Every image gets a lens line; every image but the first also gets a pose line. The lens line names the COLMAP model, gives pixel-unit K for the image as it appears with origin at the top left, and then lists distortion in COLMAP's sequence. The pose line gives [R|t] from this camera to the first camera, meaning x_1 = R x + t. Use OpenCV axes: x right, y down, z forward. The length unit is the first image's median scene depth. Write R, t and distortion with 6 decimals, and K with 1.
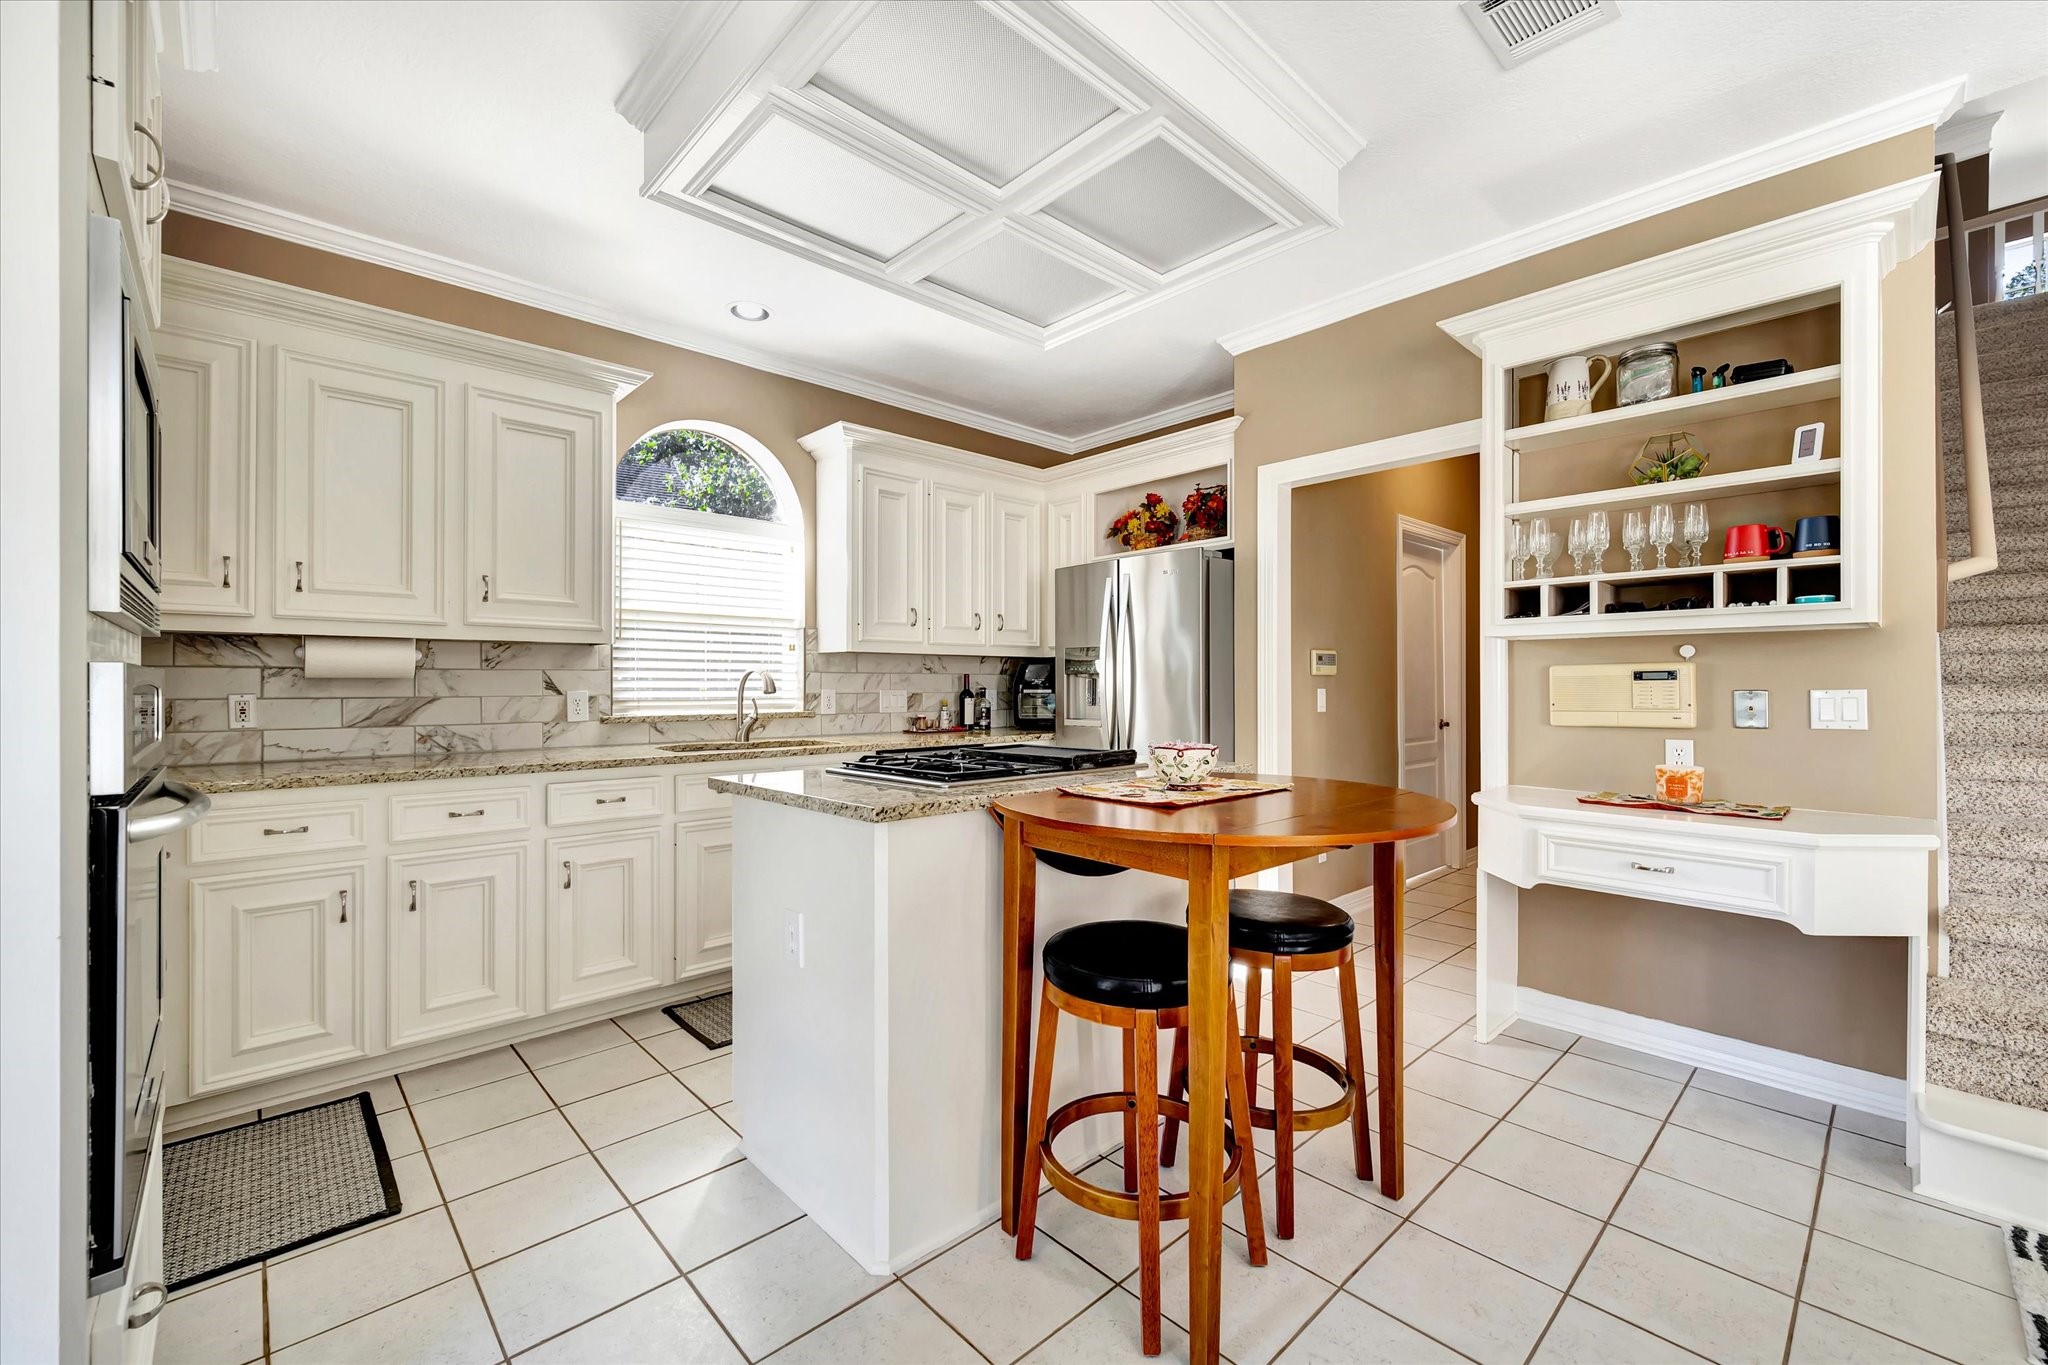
lens RADIAL K [[841.2, 0, 1032.8], [0, 841.2, 685.4], [0, 0, 1]] dist [-0.006317, 0.001061]
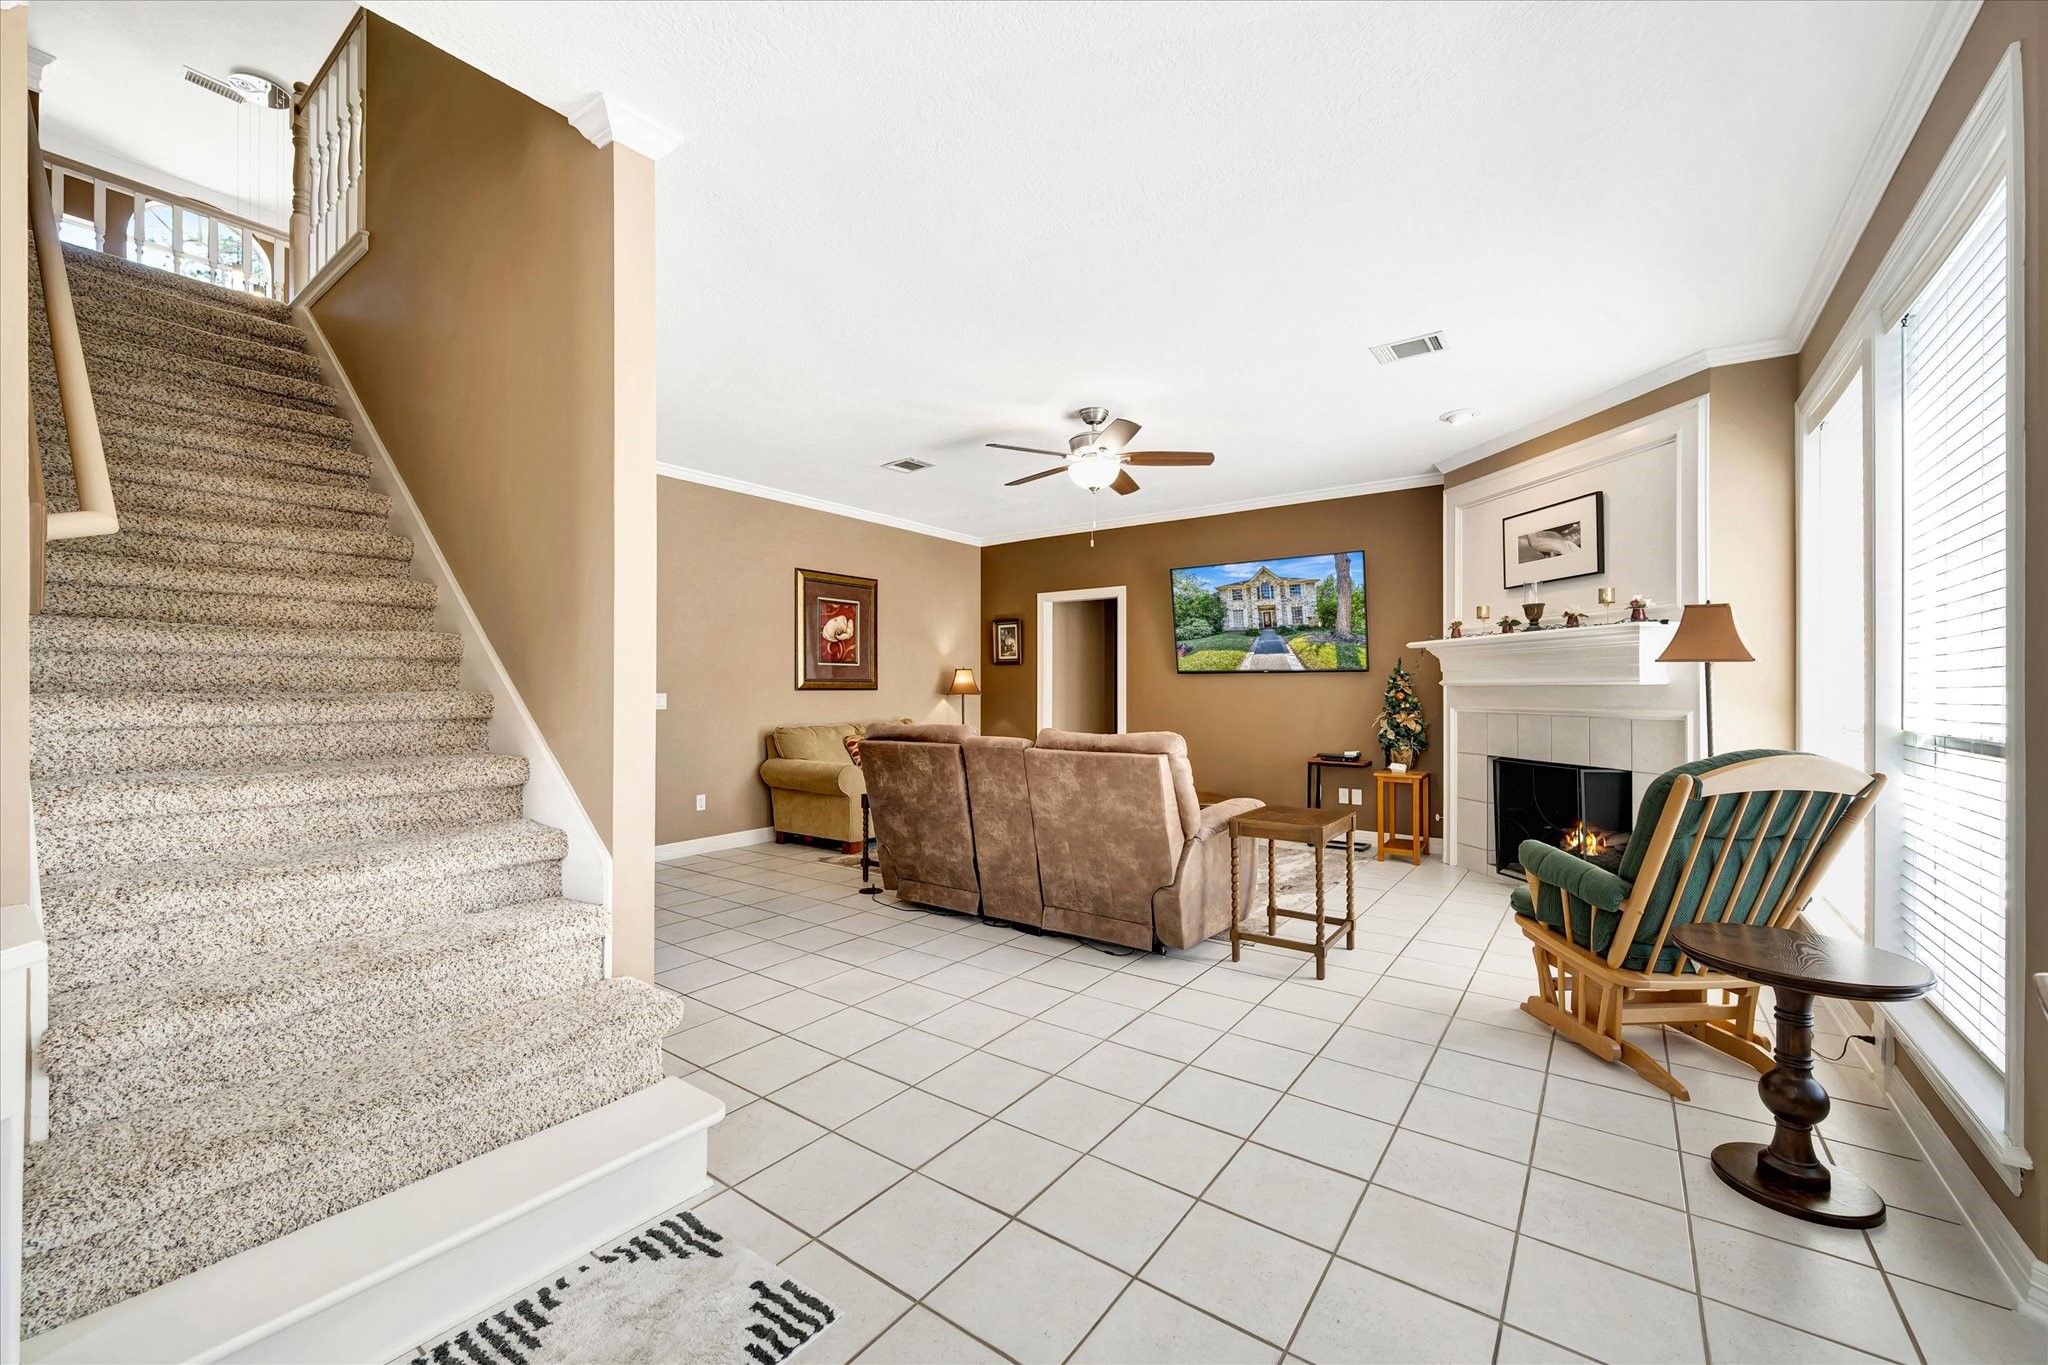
lens RADIAL K [[815.2, 0, 1022.6], [0, 815.2, 687.0], [0, 0, 1]] dist [-0.002321, 0.000812]
pose [[-0.170759, -0.001739, 0.985311, 0.236787], [0.000437, 0.999998, 0.001840, -0.006728], [-0.985313, 0.000744, -0.170758, 0.251246]]
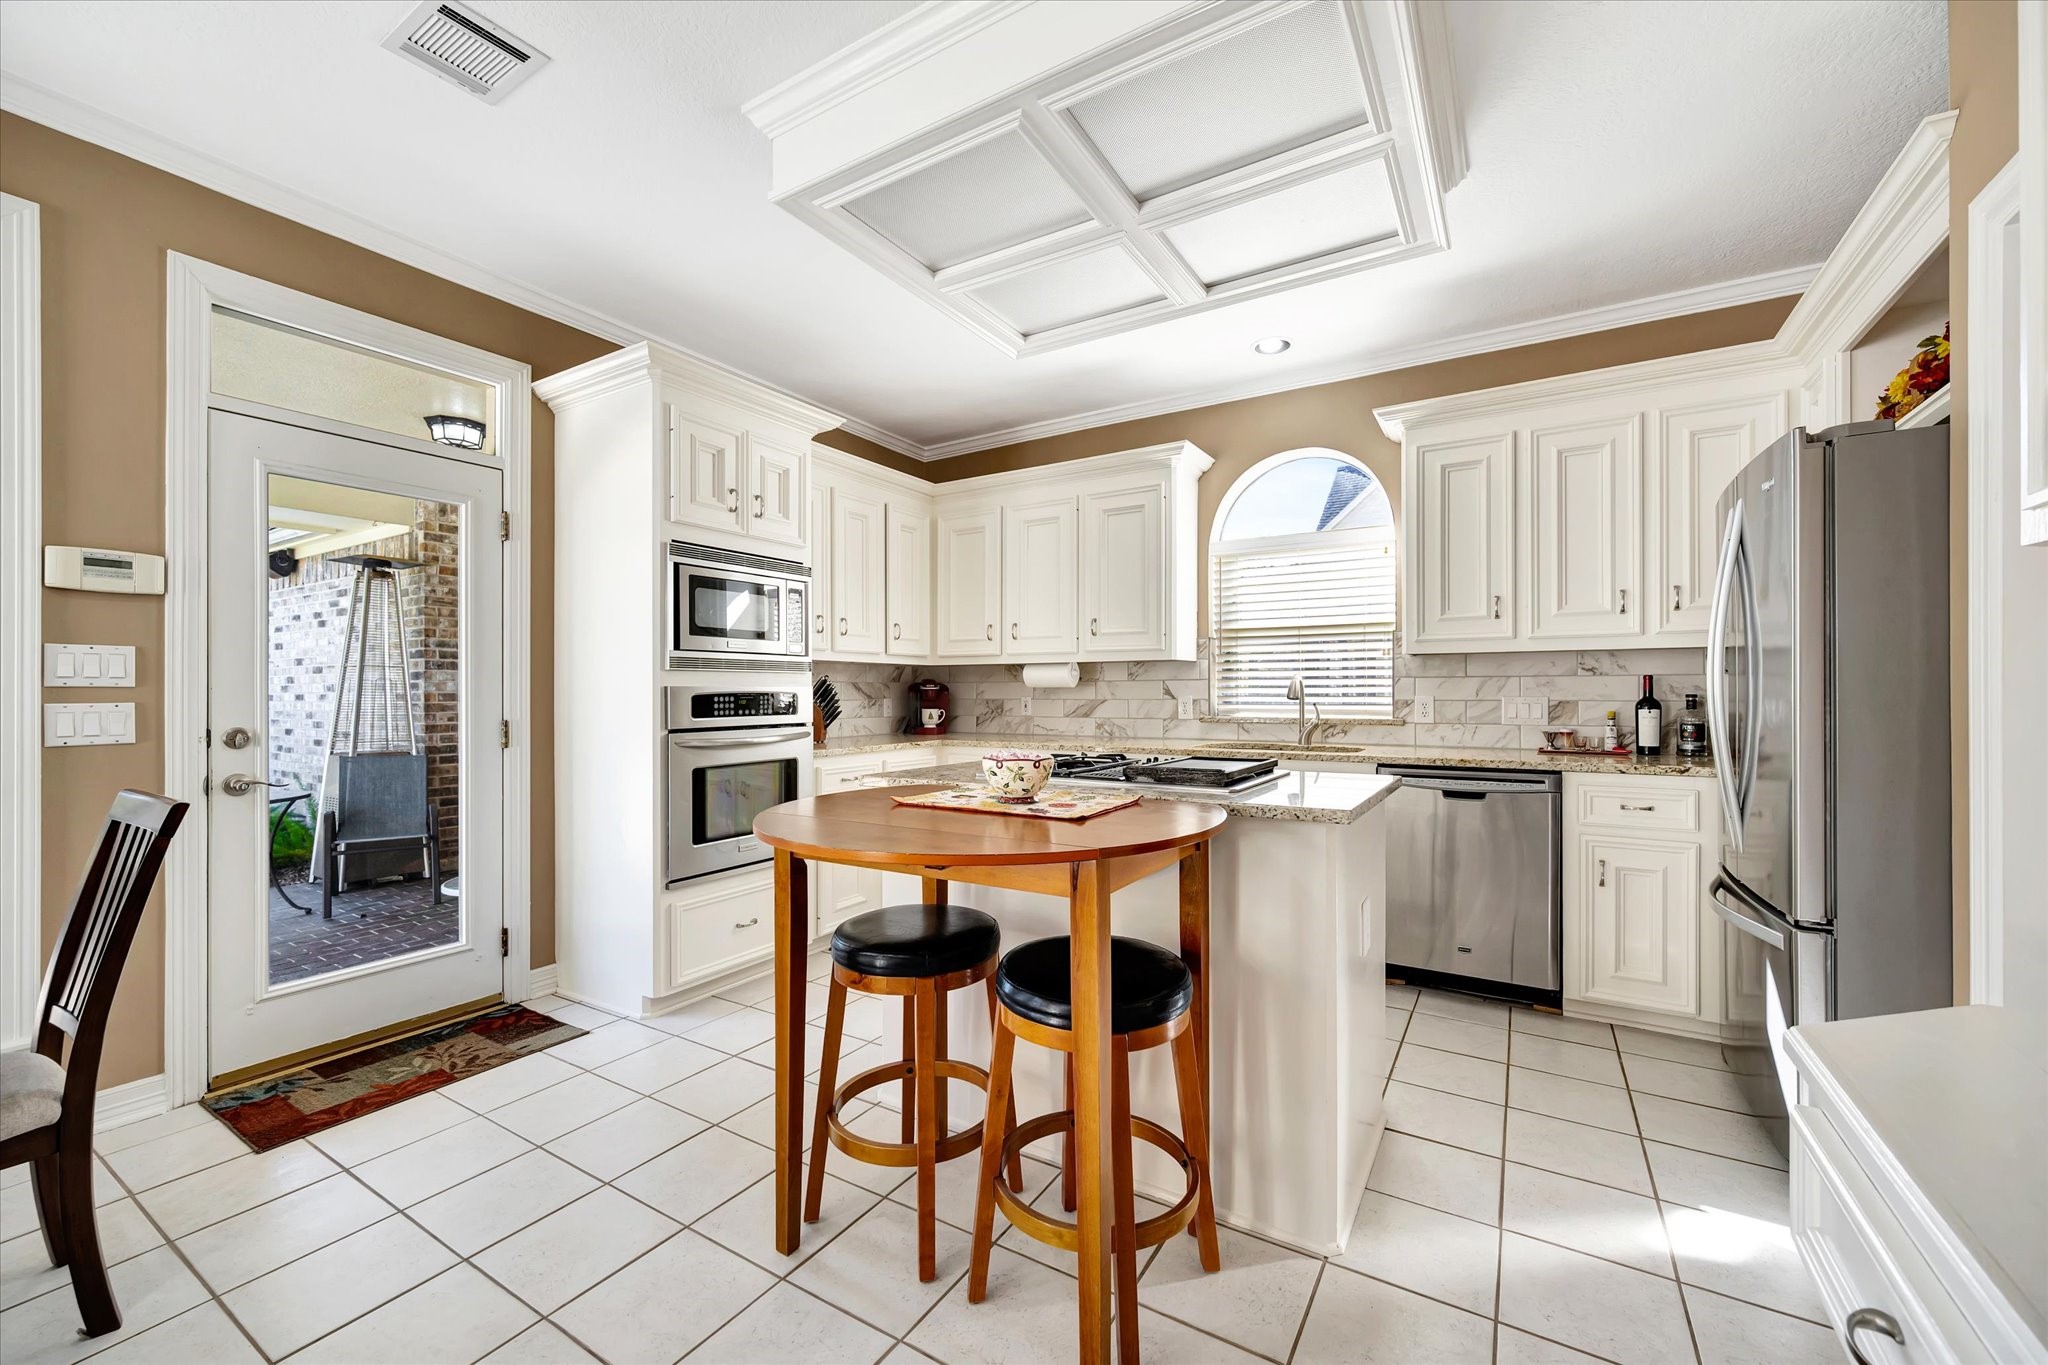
lens RADIAL K [[815.2, 0, 1014.5], [0, 815.2, 698.3], [0, 0, 1]] dist [-0.002321, 0.000812]
pose [[0.229915, 0.007607, -0.973181, 0.588812], [0.001564, 0.999965, 0.008186, -0.000697], [0.973209, -0.003404, 0.229896, 0.420369]]
